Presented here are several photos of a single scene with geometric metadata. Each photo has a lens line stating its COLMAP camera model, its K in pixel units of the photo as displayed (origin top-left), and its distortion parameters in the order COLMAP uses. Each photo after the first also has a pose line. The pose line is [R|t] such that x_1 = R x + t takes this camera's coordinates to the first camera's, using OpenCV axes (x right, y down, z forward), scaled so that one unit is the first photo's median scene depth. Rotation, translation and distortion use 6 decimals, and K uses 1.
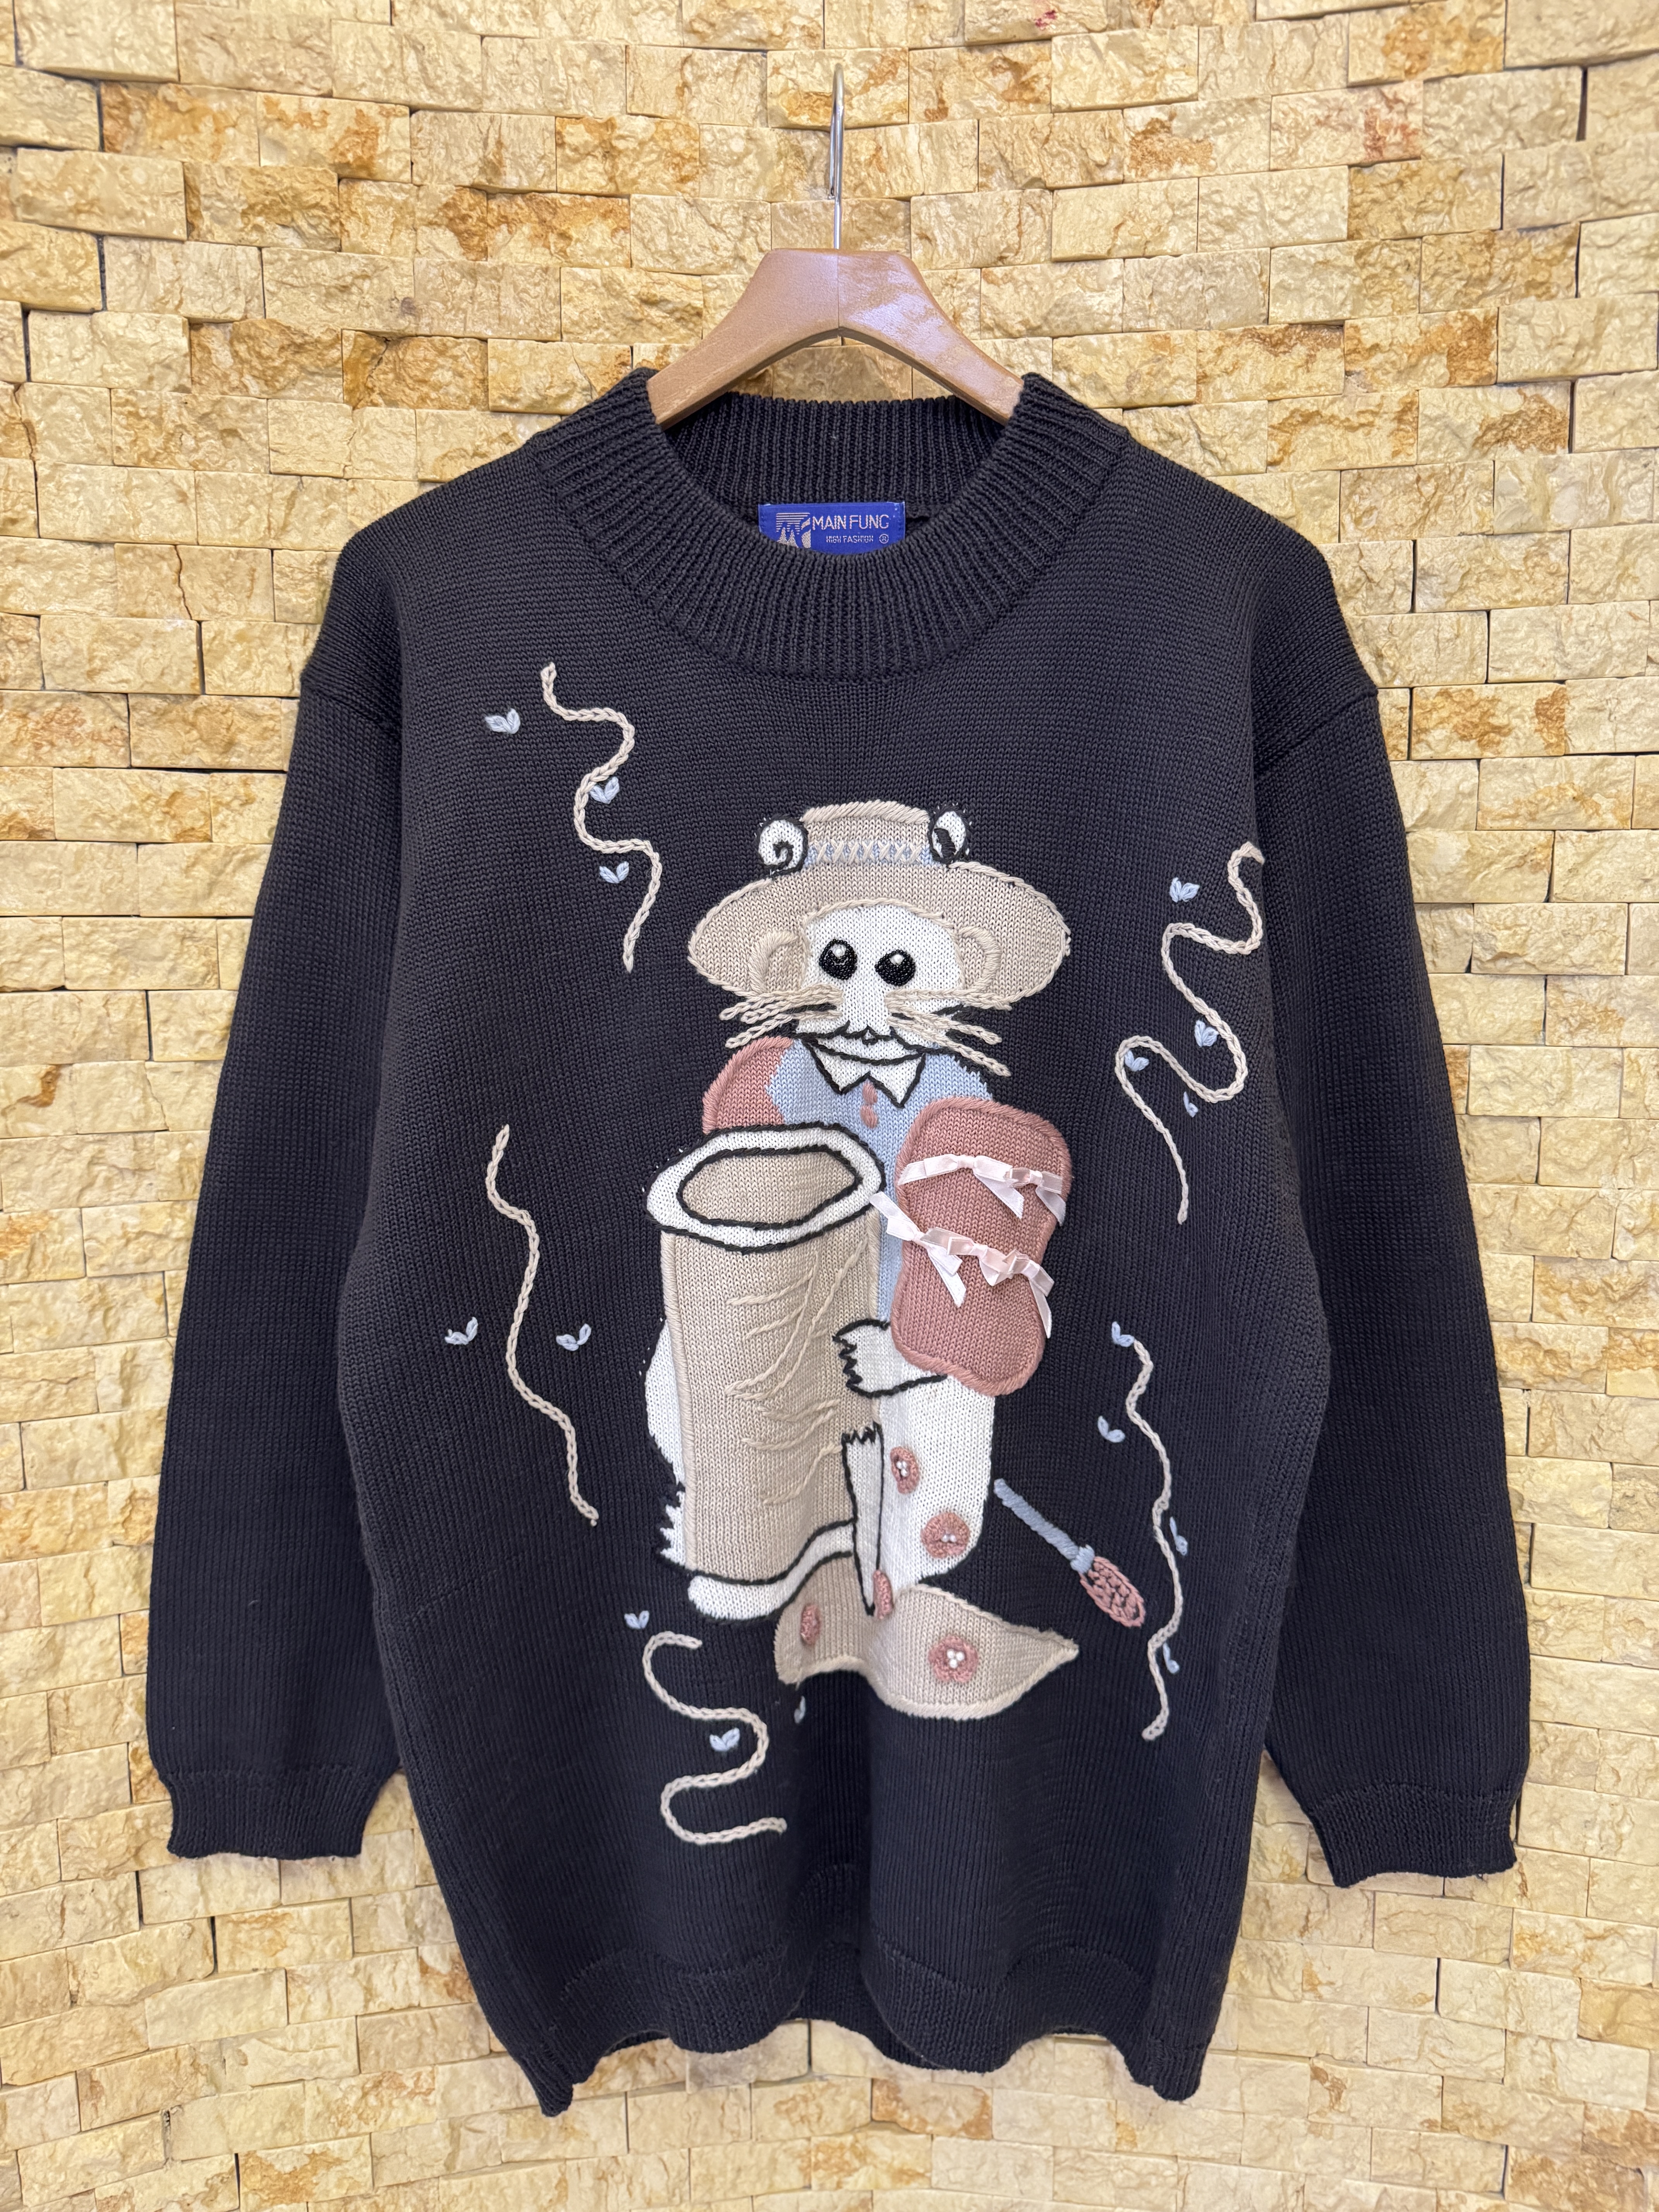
lens RADIAL K [[1554.8, 0, 828.8], [0, 1554.8, 1108.7], [0, 0, 1]] dist [-0.006819, -0.004701]
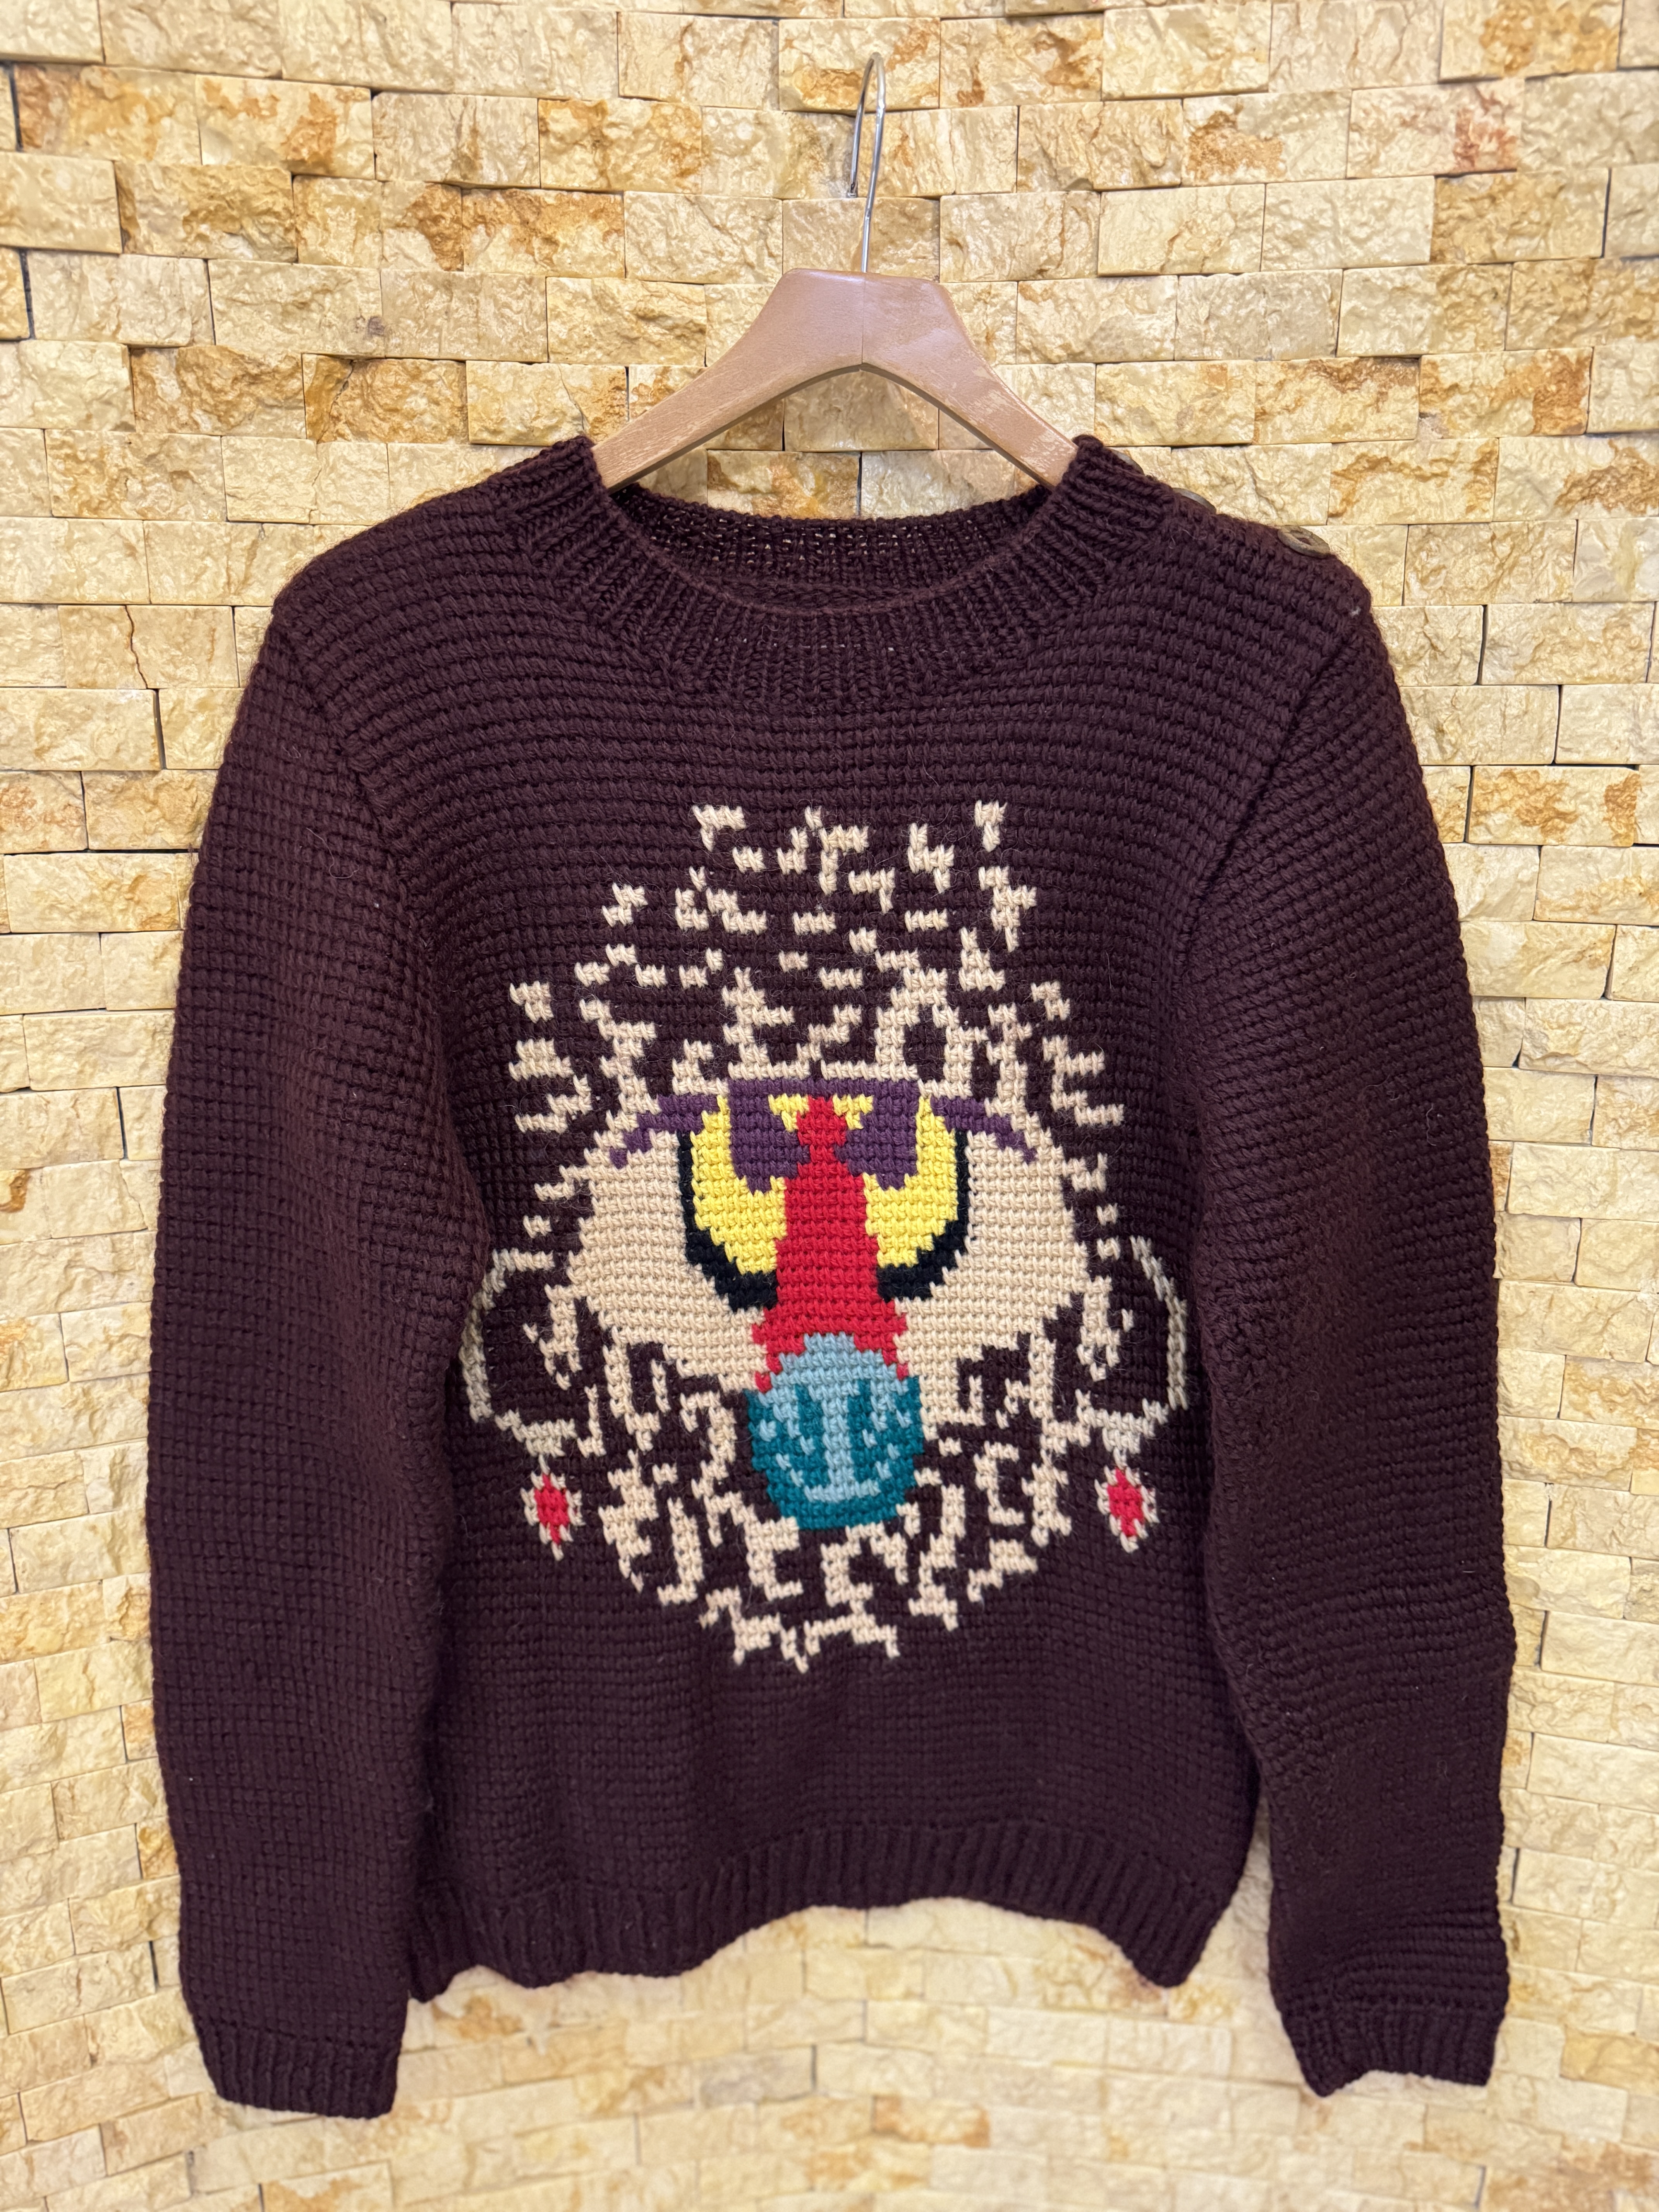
lens RADIAL K [[1557.6, 0, 826.4], [0, 1557.6, 1108.3], [0, 0, 1]] dist [-0.006413, -0.004507]
pose [[0.999874, 0.001904, 0.015745, -0.025871], [-0.003725, 0.993187, 0.116471, -0.176710], [-0.015416, -0.116515, 0.993069, 0.058491]]
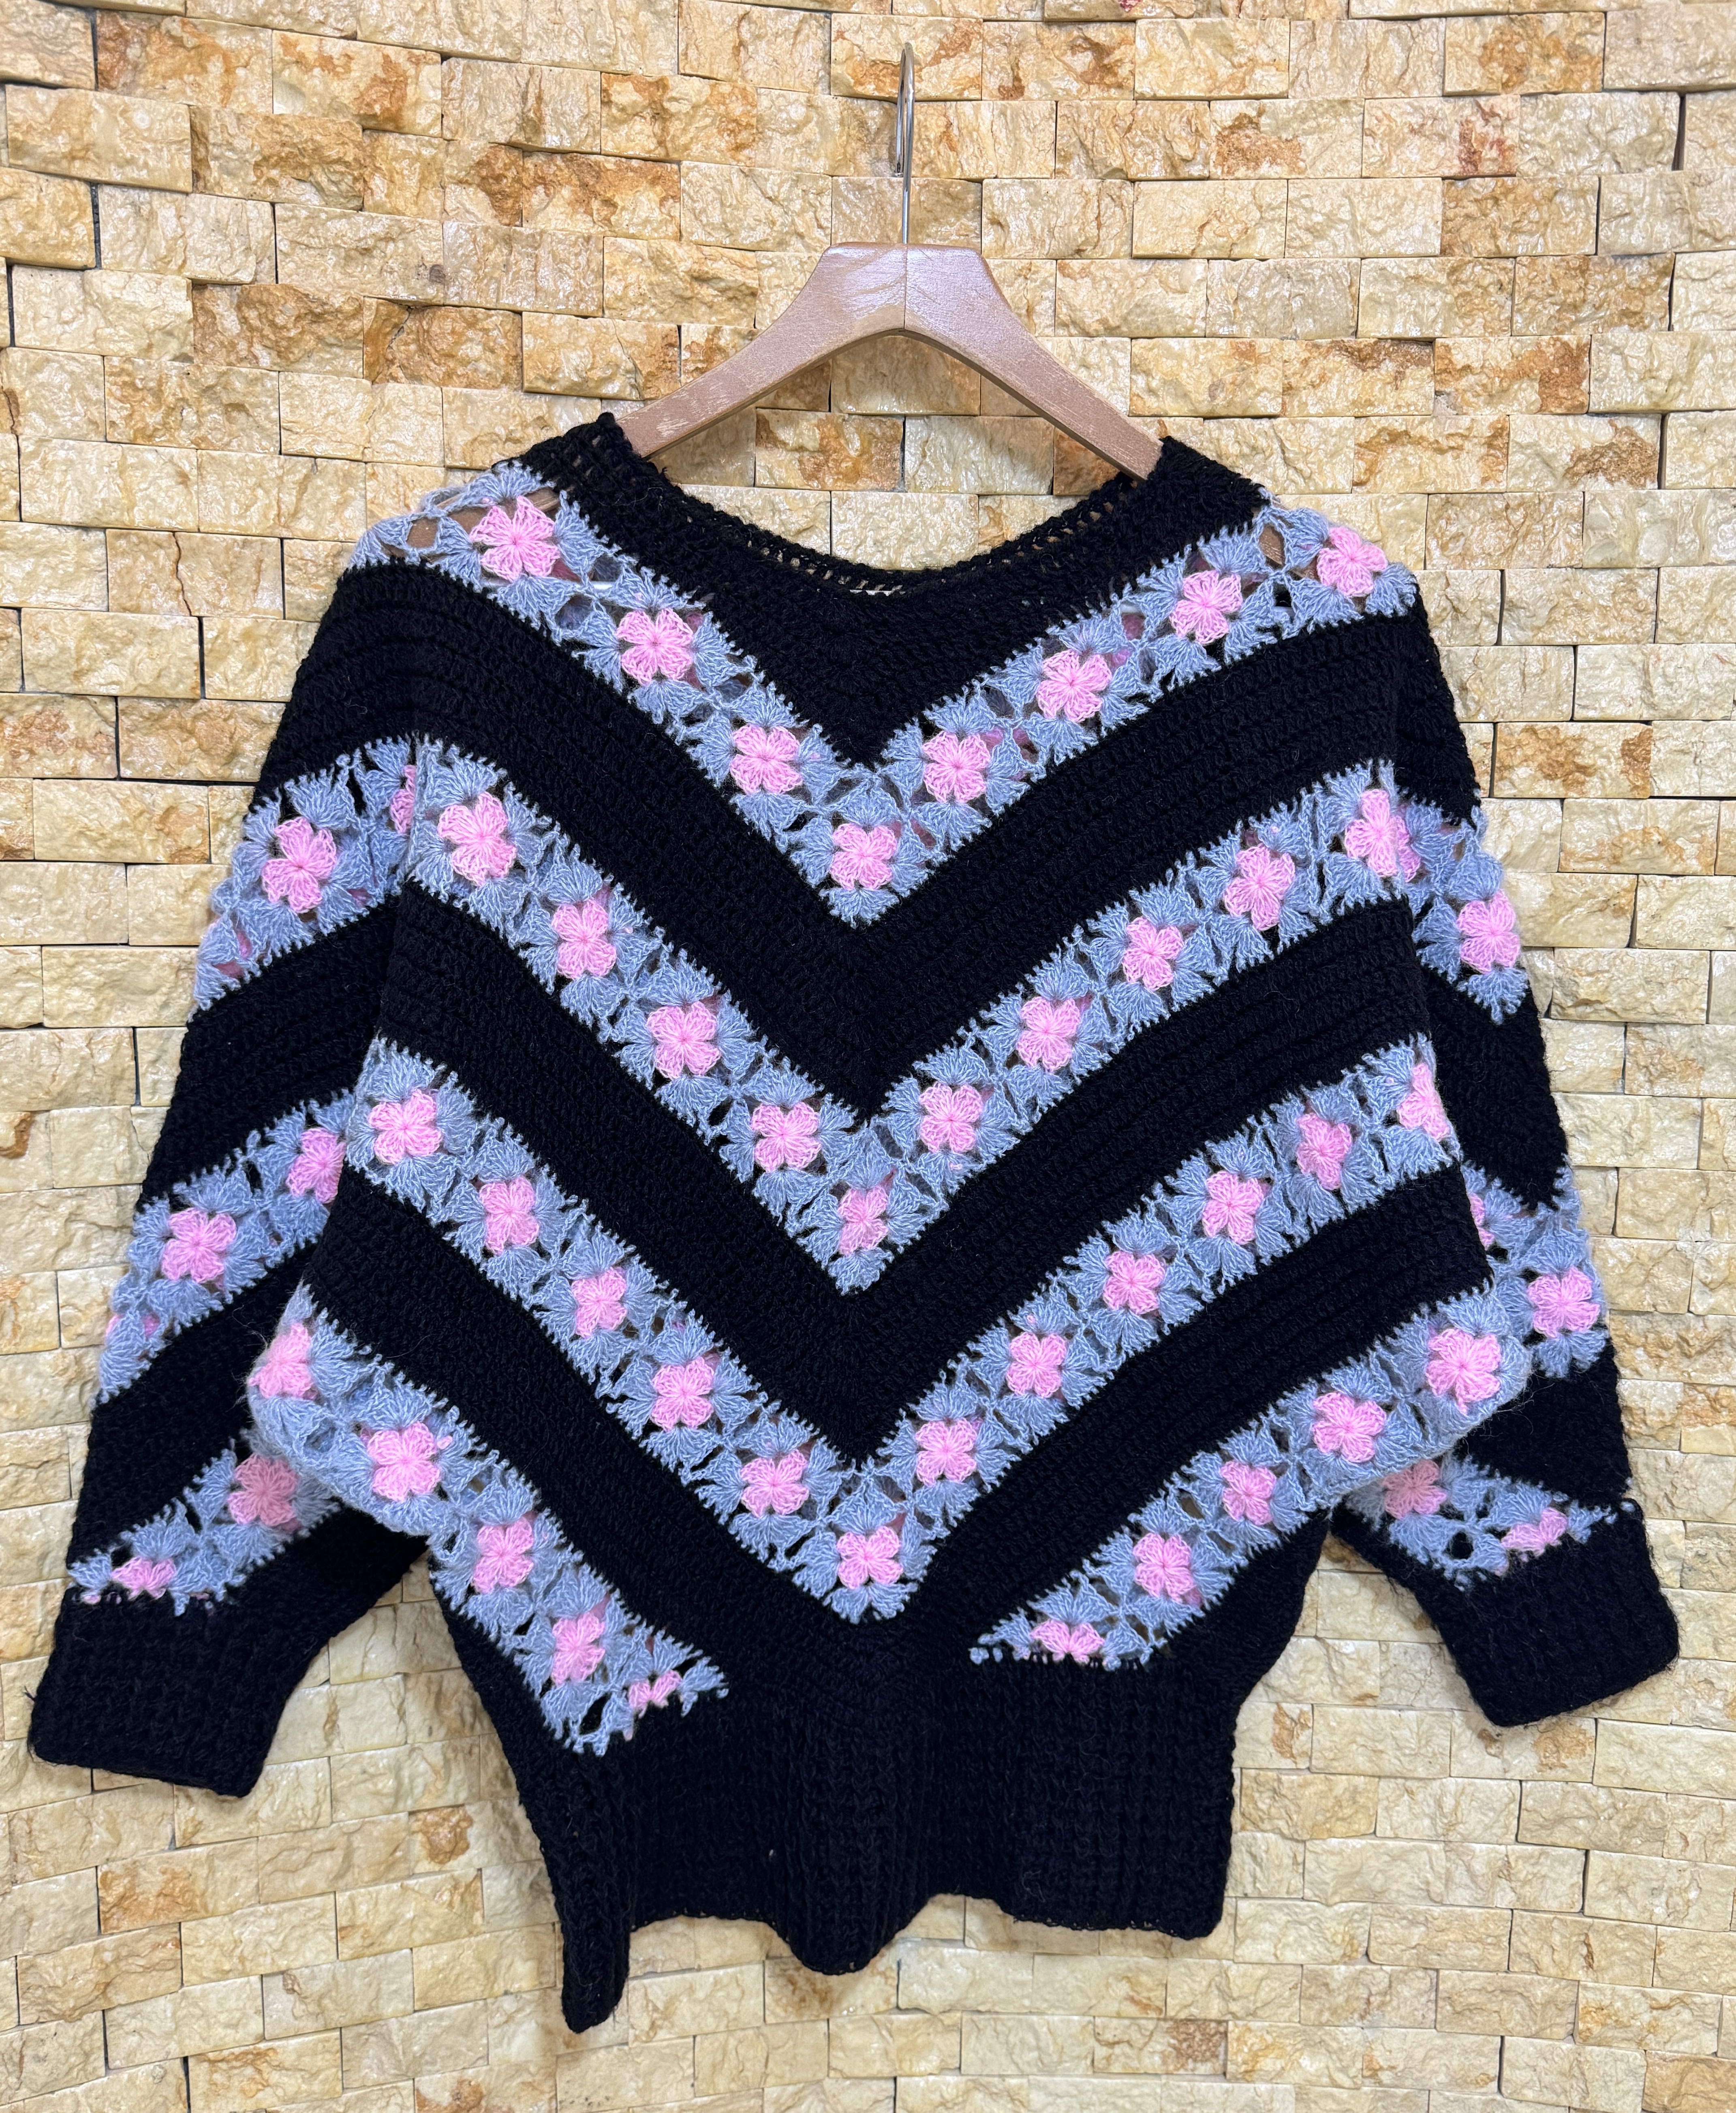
lens RADIAL K [[1824.5, 0, 874.5], [0, 1824.5, 1077.9], [0, 0, 1]] dist [-0.000005, -0.008498]
pose [[0.994819, 0.004512, 0.101558, -0.123389], [-0.005313, 0.999957, 0.007618, -0.057969], [-0.101519, -0.008118, 0.994800, -0.088843]]
